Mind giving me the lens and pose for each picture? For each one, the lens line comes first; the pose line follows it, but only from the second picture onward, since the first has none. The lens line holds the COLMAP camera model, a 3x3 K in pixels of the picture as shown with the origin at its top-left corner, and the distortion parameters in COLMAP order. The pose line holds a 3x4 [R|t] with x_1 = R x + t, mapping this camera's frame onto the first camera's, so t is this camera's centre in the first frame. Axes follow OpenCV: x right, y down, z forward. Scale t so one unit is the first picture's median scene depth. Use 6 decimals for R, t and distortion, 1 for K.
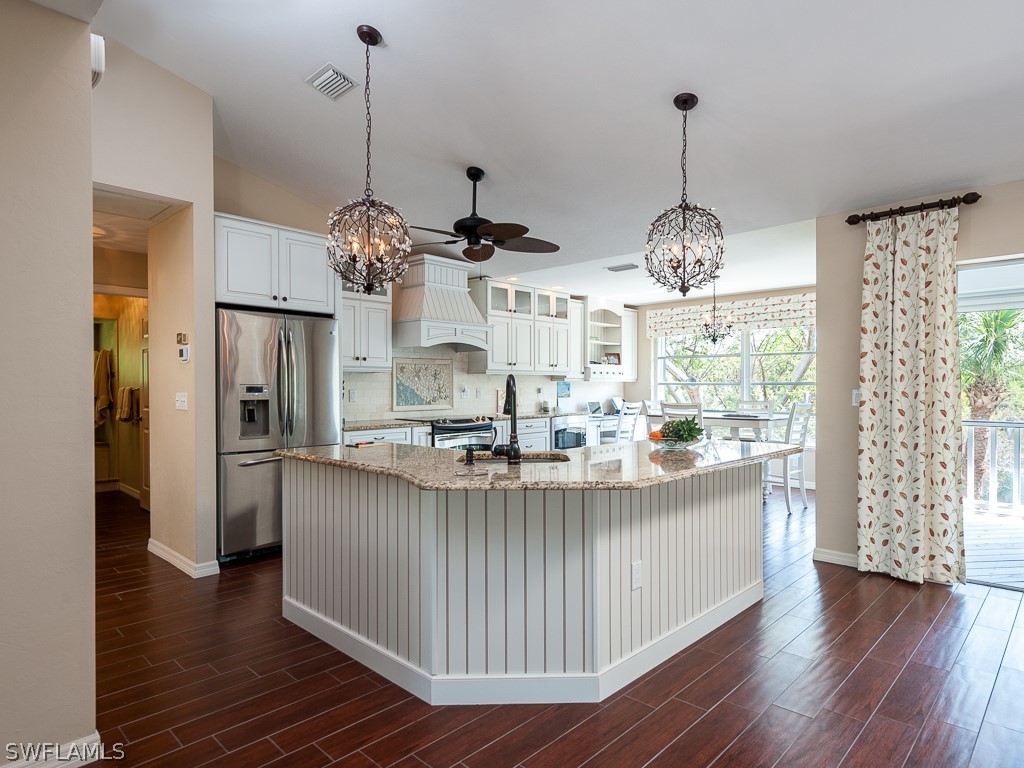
lens RADIAL K [[583.3, 0, 510.2], [0, 583.3, 383.5], [0, 0, 1]] dist [0.006442, -0.002195]
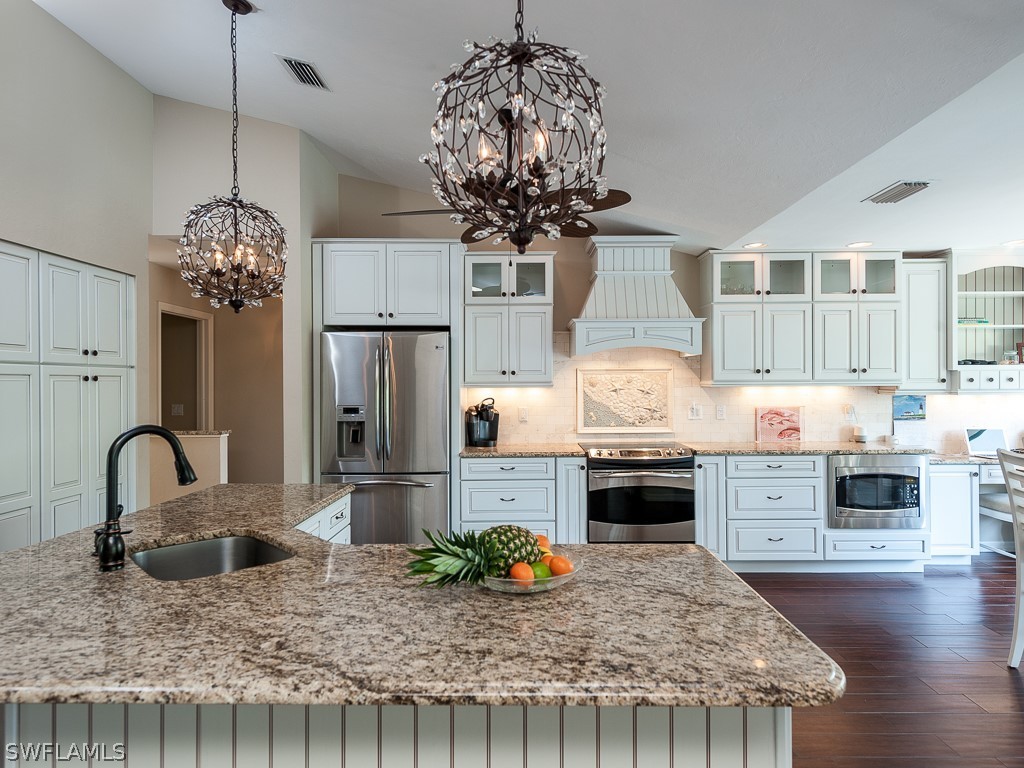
lens RADIAL K [[583.3, 0, 510.2], [0, 583.3, 383.5], [0, 0, 1]] dist [0.006442, -0.002195]
pose [[0.693257, -0.001898, -0.720688, 0.289638], [0.006413, 0.999973, 0.003535, -0.023505], [0.720662, -0.007072, 0.693250, 0.319925]]
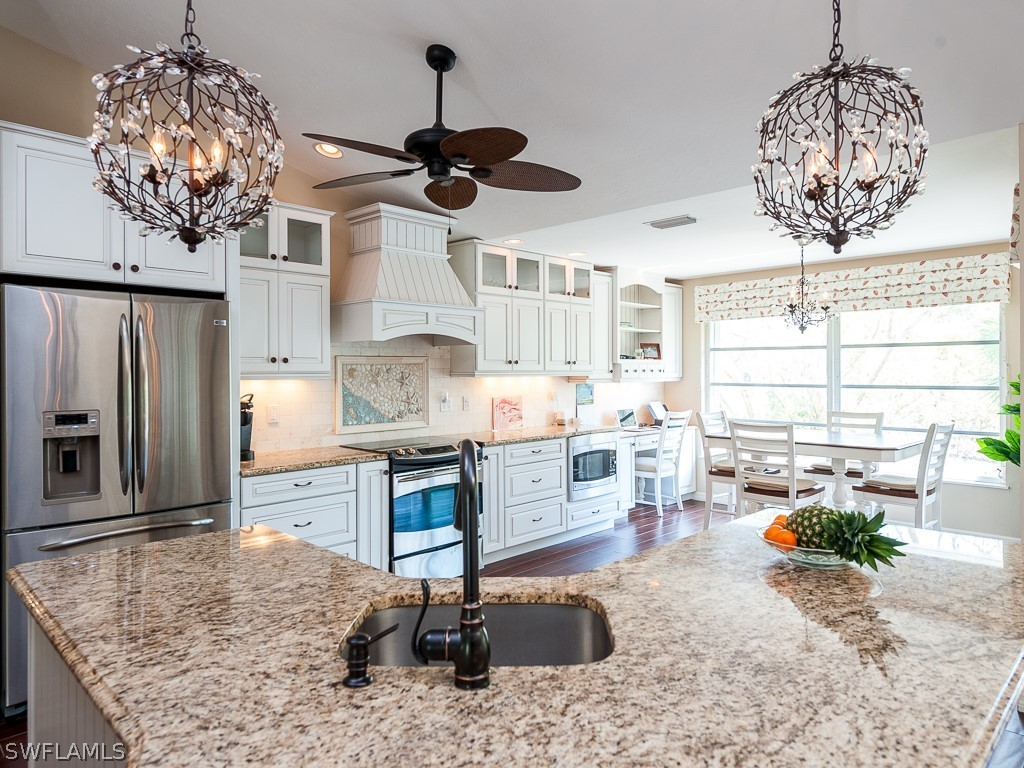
lens RADIAL K [[652.7, 0, 518.9], [0, 652.7, 372.5], [0, 0, 1]] dist [0.008784, -0.000717]
pose [[0.999985, -0.003854, -0.003993, 0.014079], [0.003871, 0.999983, 0.004411, -0.024307], [0.003976, -0.004427, 0.999982, 0.207879]]
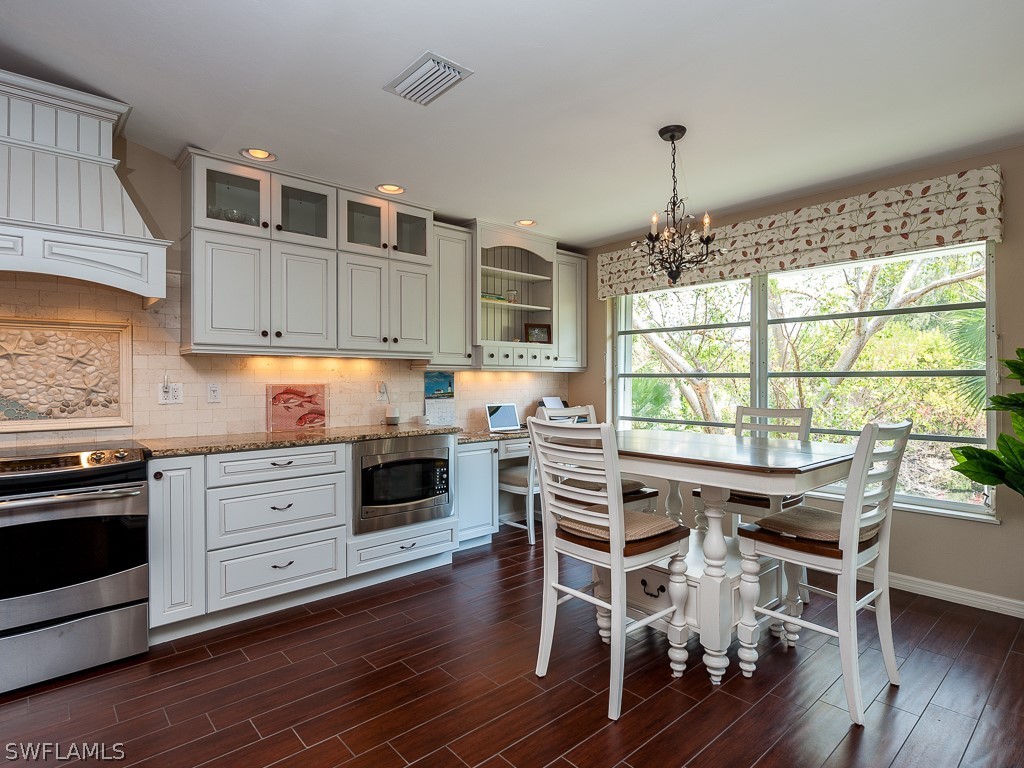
lens RADIAL K [[555.0, 0, 535.3], [0, 555.0, 381.5], [0, 0, 1]] dist [-0.001669, -0.001054]
pose [[0.999233, -0.002243, -0.039091, 0.245846], [0.002431, 0.999986, 0.004768, 0.005267], [0.039080, -0.004860, 0.999224, 0.541510]]
